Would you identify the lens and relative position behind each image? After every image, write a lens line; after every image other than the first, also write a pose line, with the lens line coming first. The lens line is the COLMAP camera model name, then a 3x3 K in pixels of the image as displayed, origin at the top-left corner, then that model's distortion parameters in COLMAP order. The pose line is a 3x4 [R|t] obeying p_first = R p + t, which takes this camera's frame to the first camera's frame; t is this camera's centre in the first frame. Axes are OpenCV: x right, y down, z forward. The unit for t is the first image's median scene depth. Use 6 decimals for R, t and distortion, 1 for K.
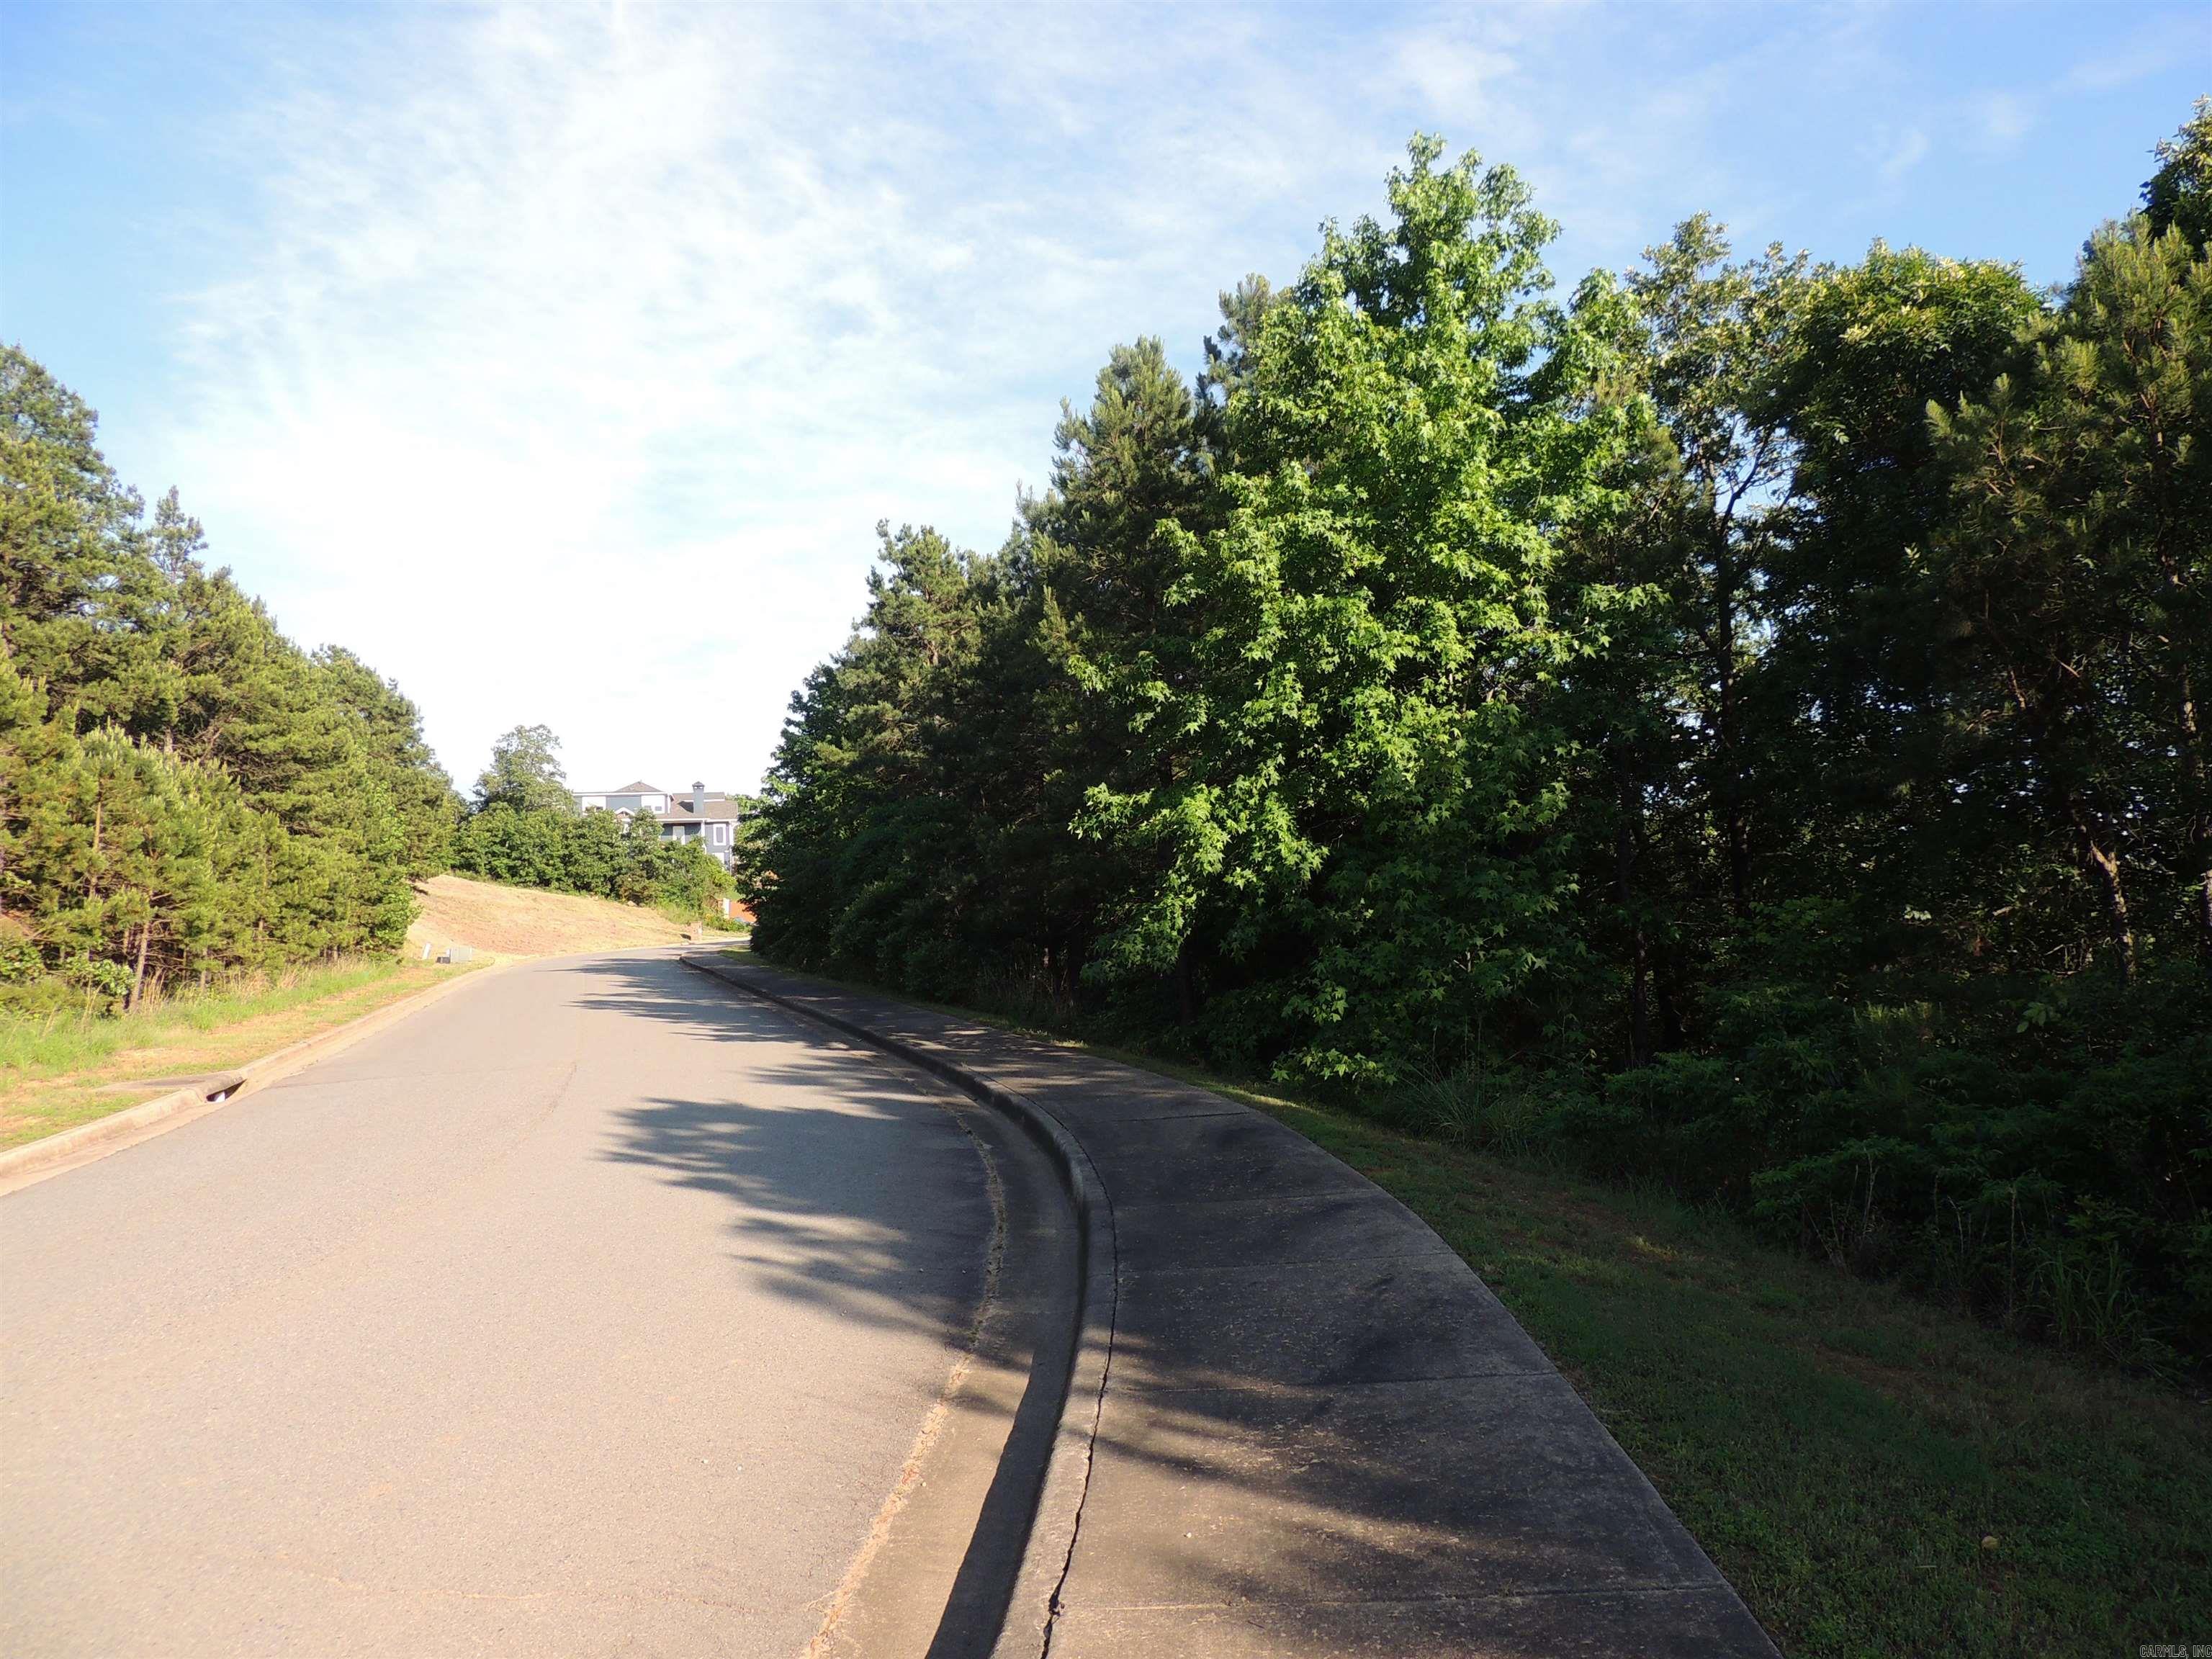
lens RADIAL K [[1575.3, 0, 1106.0], [0, 1575.3, 829.5], [0, 0, 1]] dist [-0.023001, 0.004654]
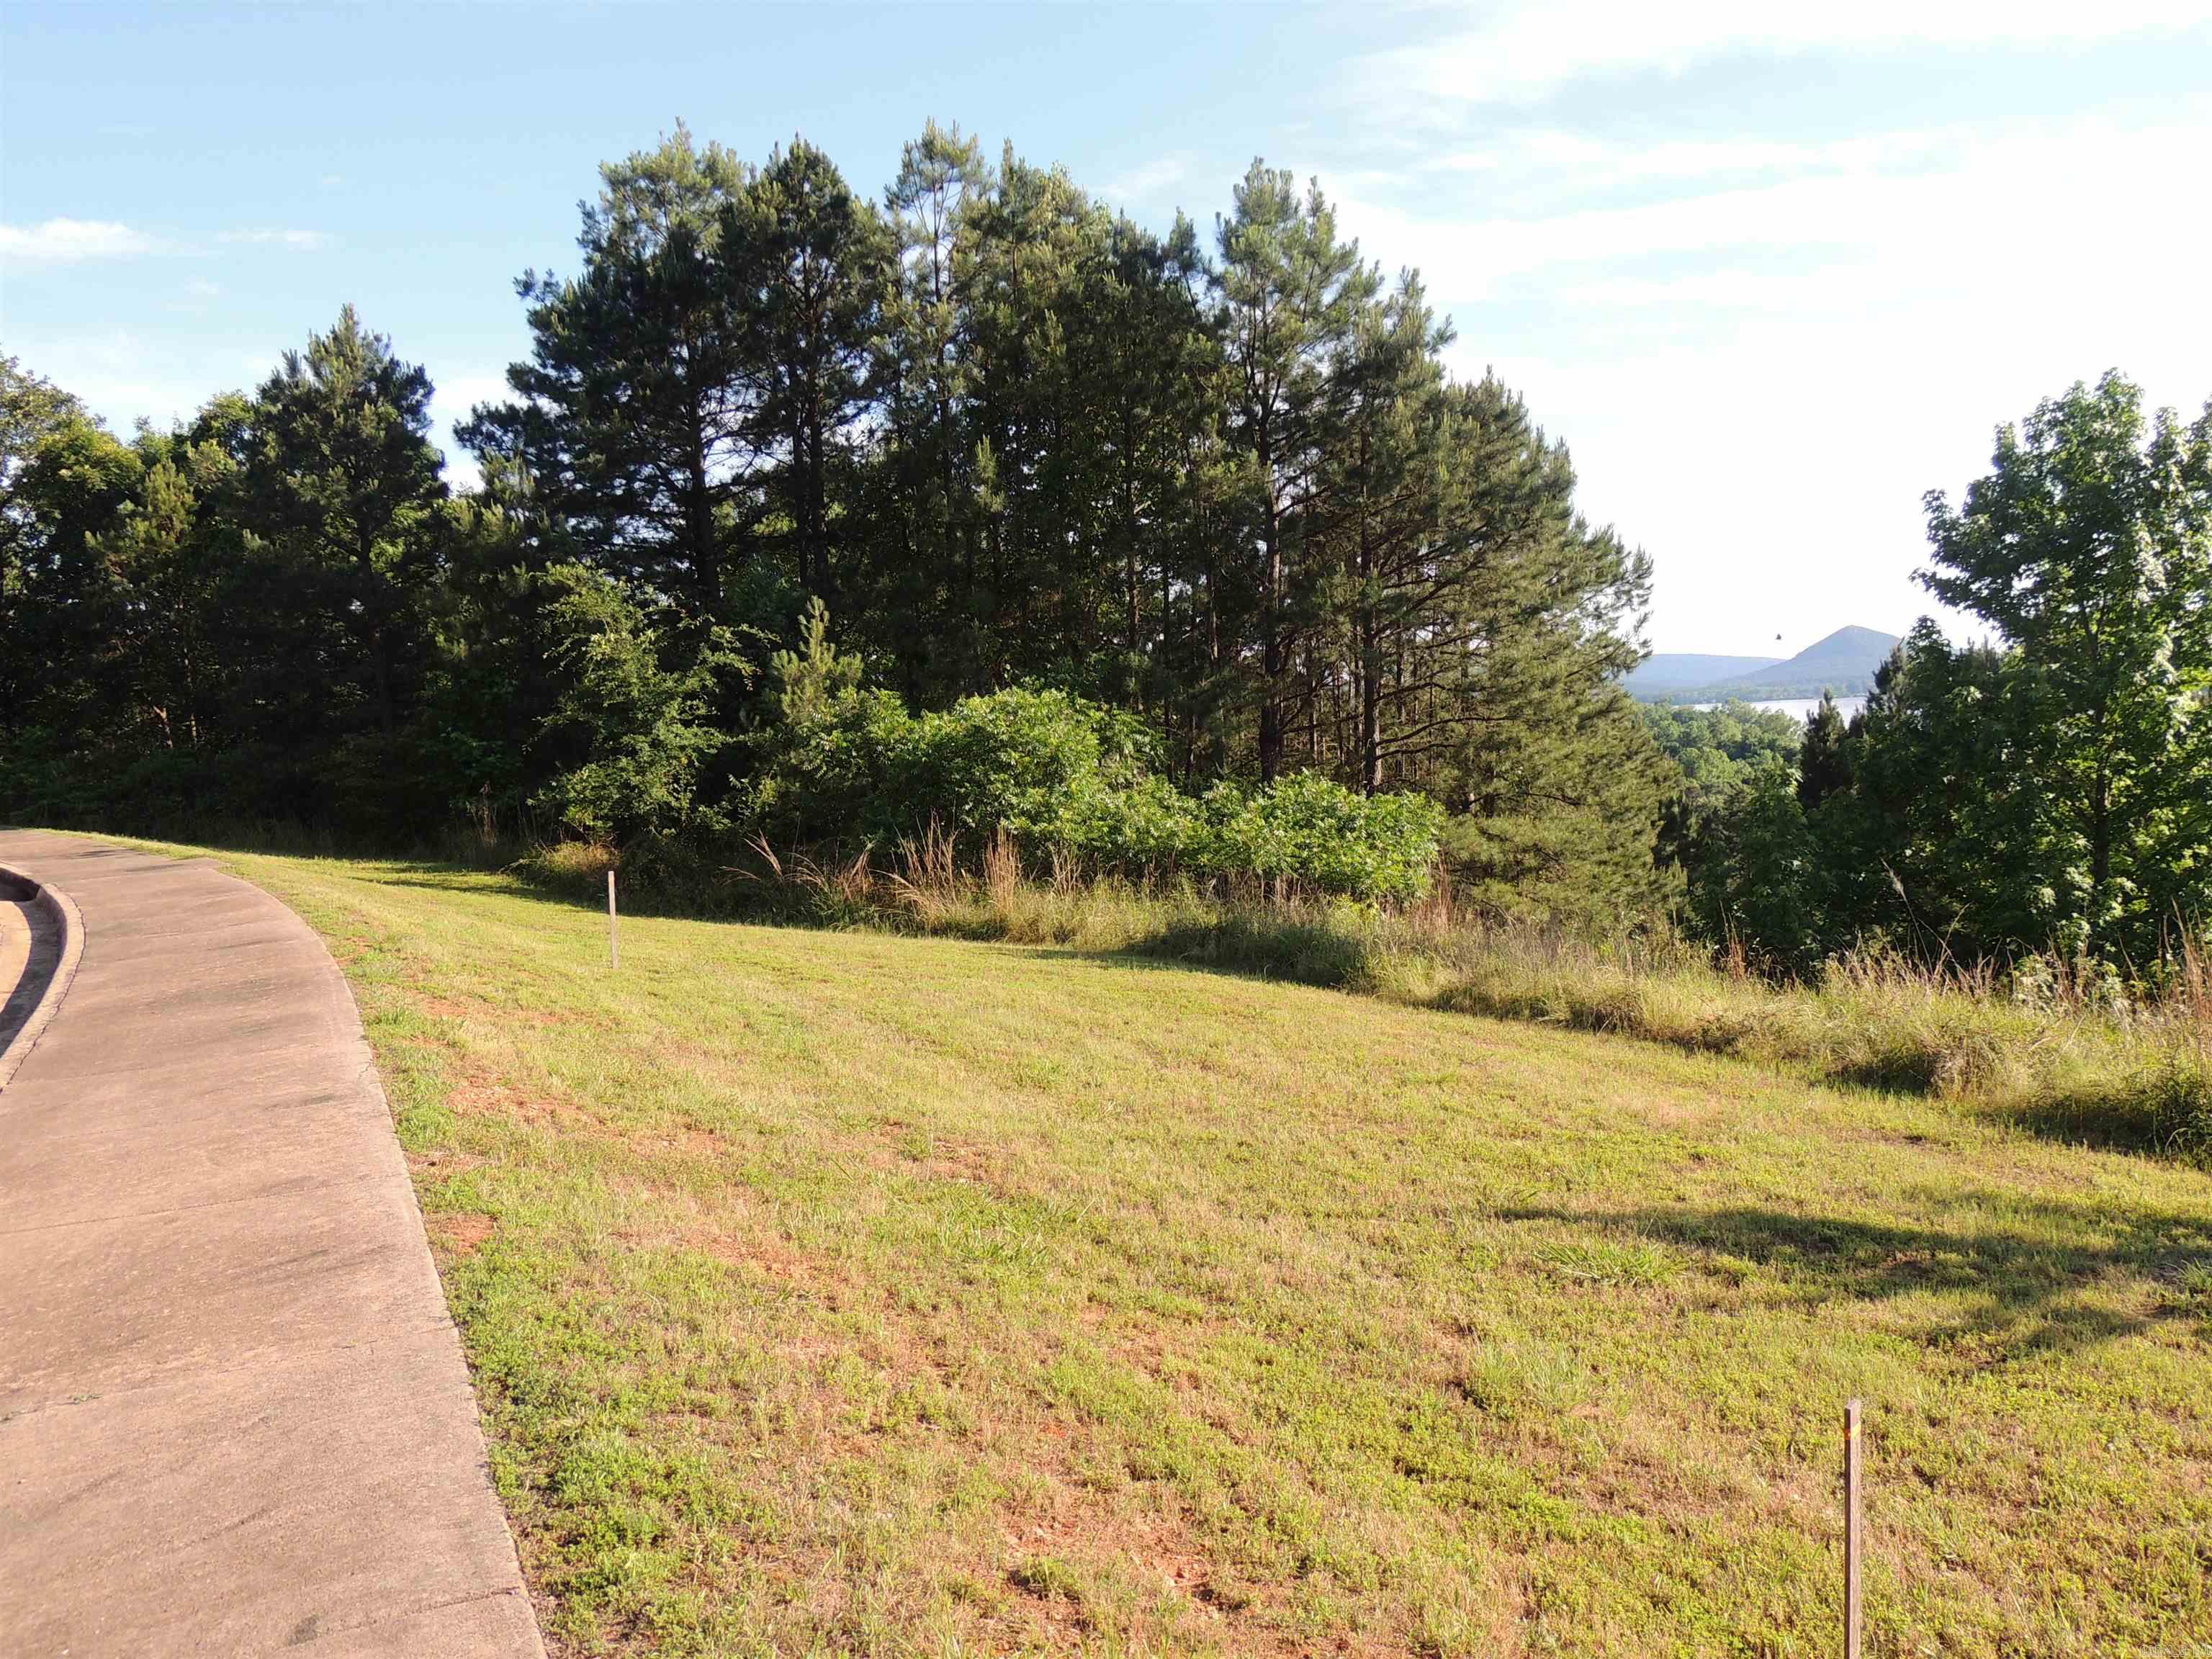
lens RADIAL K [[1903.2, 0, 1106.0], [0, 1903.2, 829.5], [0, 0, 1]] dist [-0.015873, -0.018680]
pose [[0.617305, -0.029325, 0.786177, -0.695650], [-0.039790, 0.996862, 0.068427, -0.051891], [-0.785717, -0.073522, 0.614201, -1.757185]]
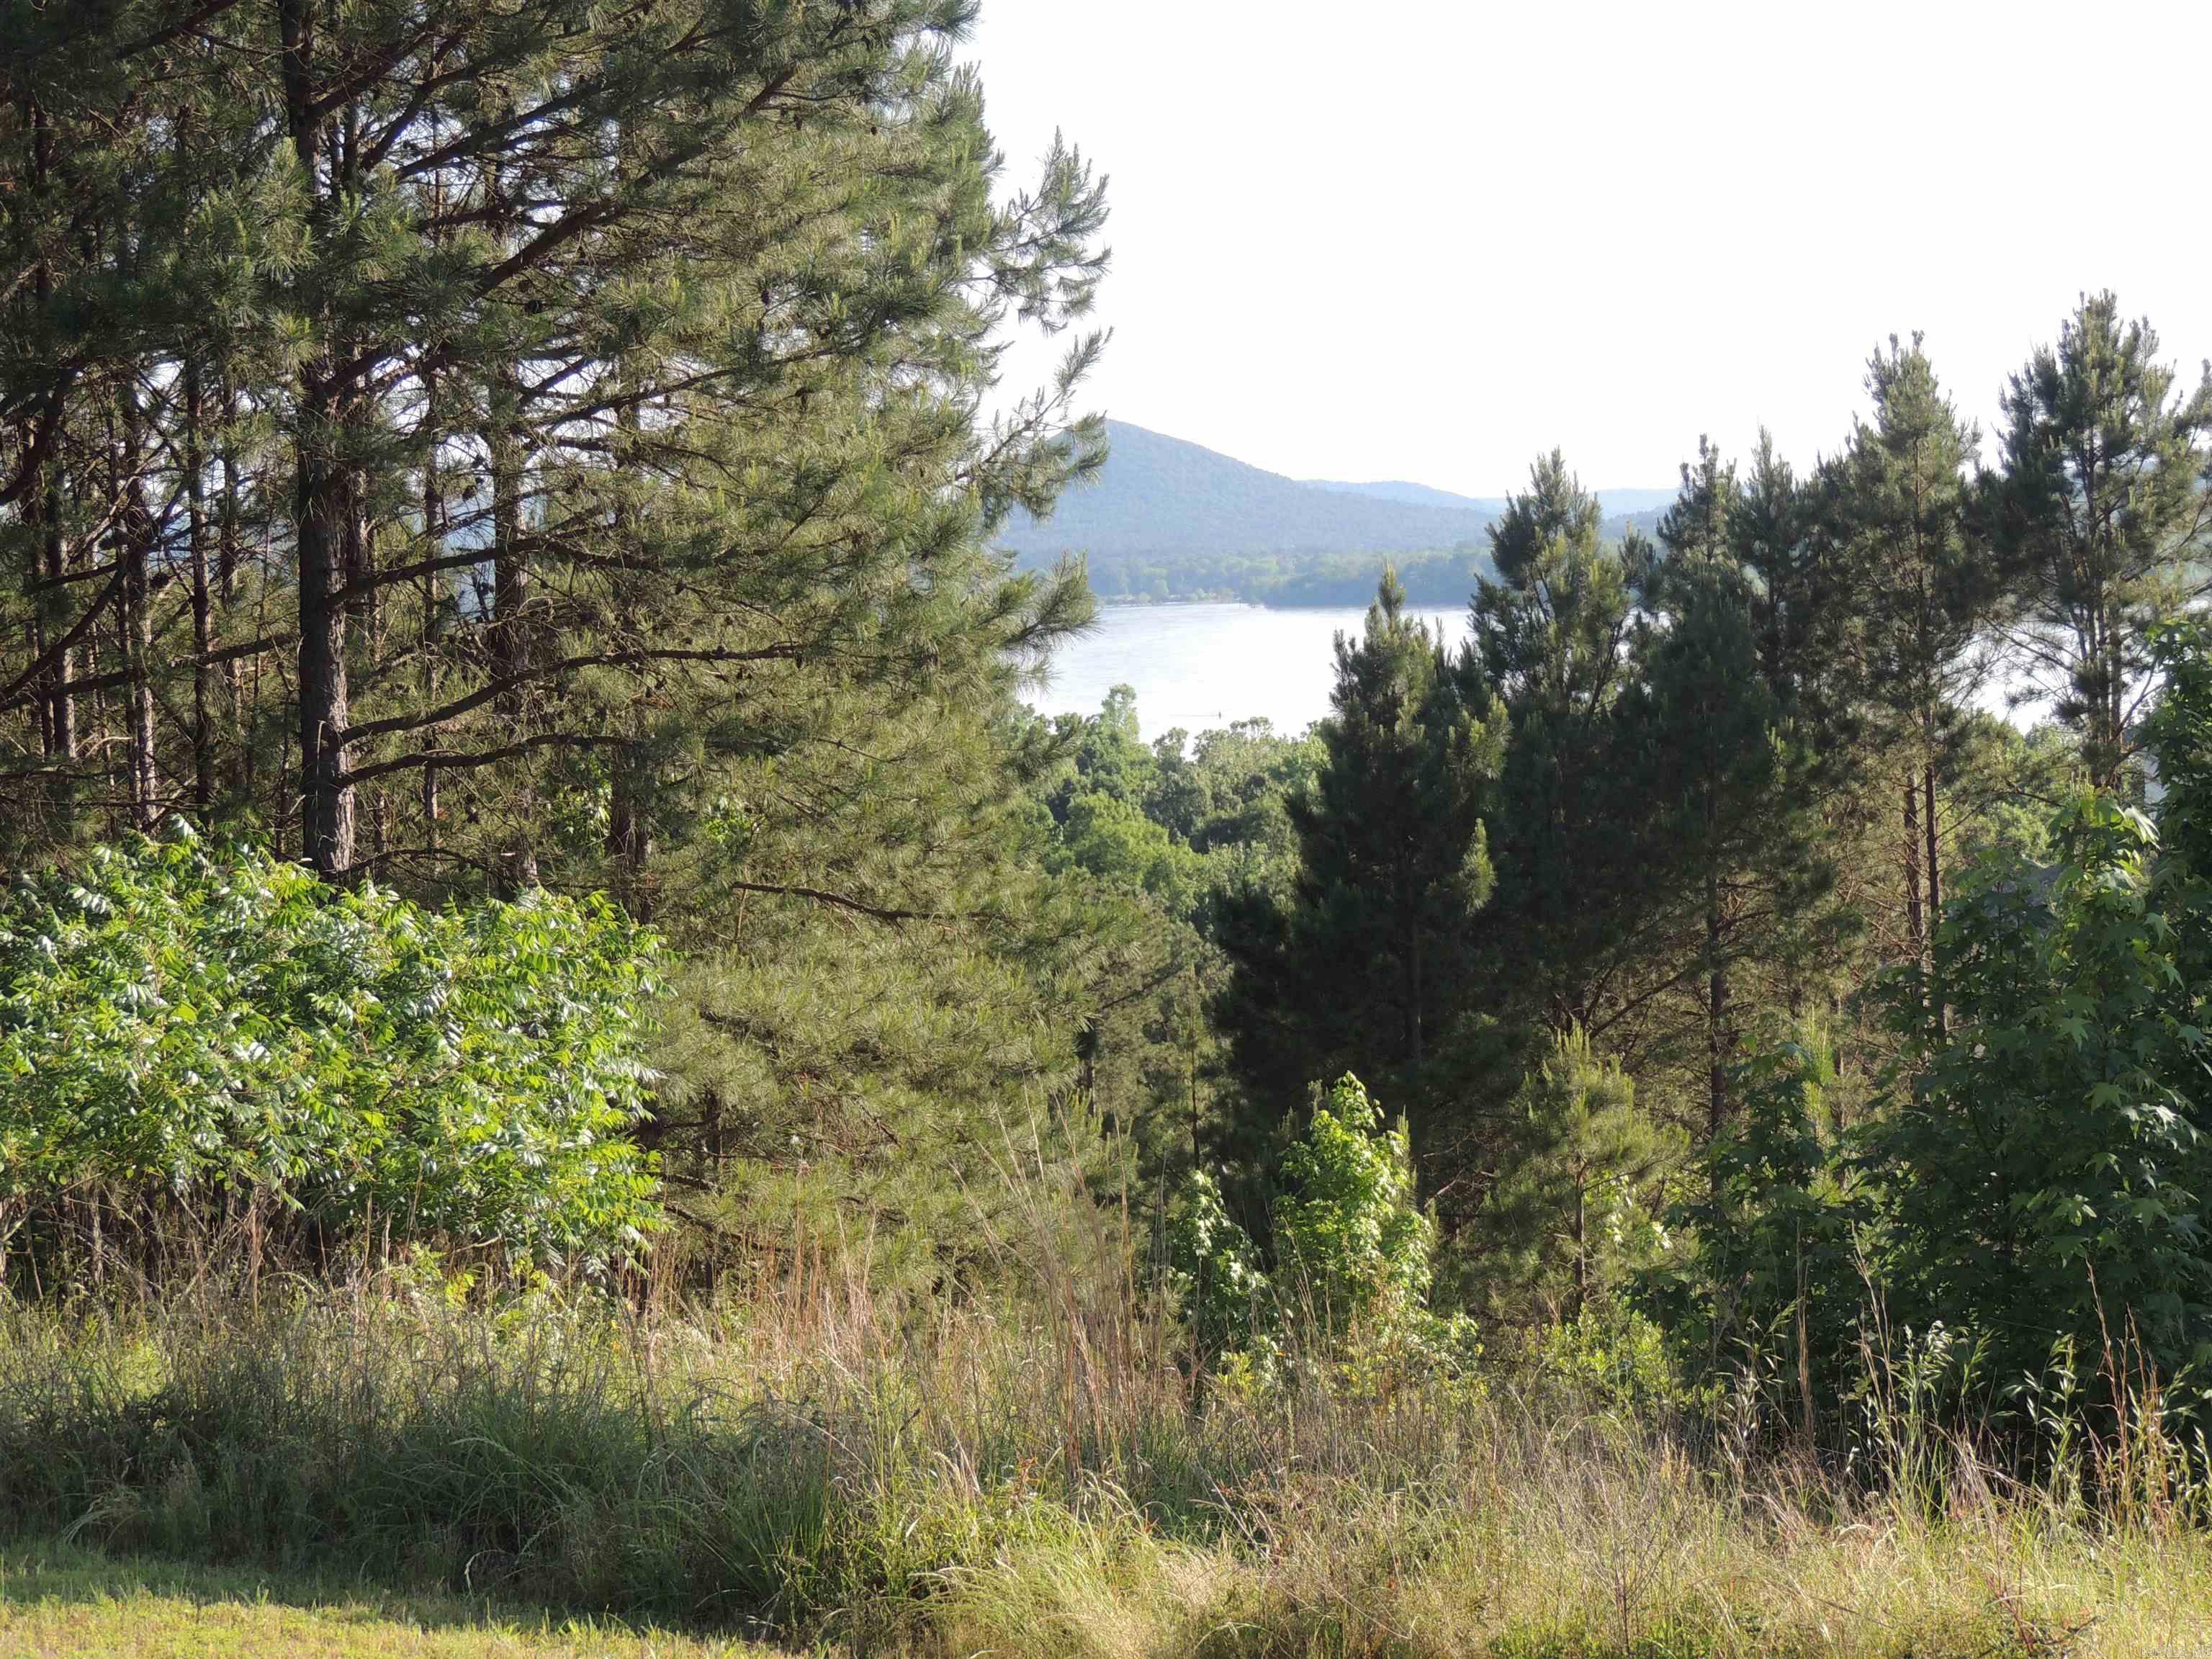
lens RADIAL K [[5370.6, 0, 1106.0], [0, 5370.6, 829.5], [0, 0, 1]] dist [0.033841, -0.217915]
pose [[0.291686, -0.014036, 0.956411, -0.622461], [-0.038954, 0.998889, 0.026539, -0.046884], [-0.955721, -0.044997, 0.290815, -1.627127]]
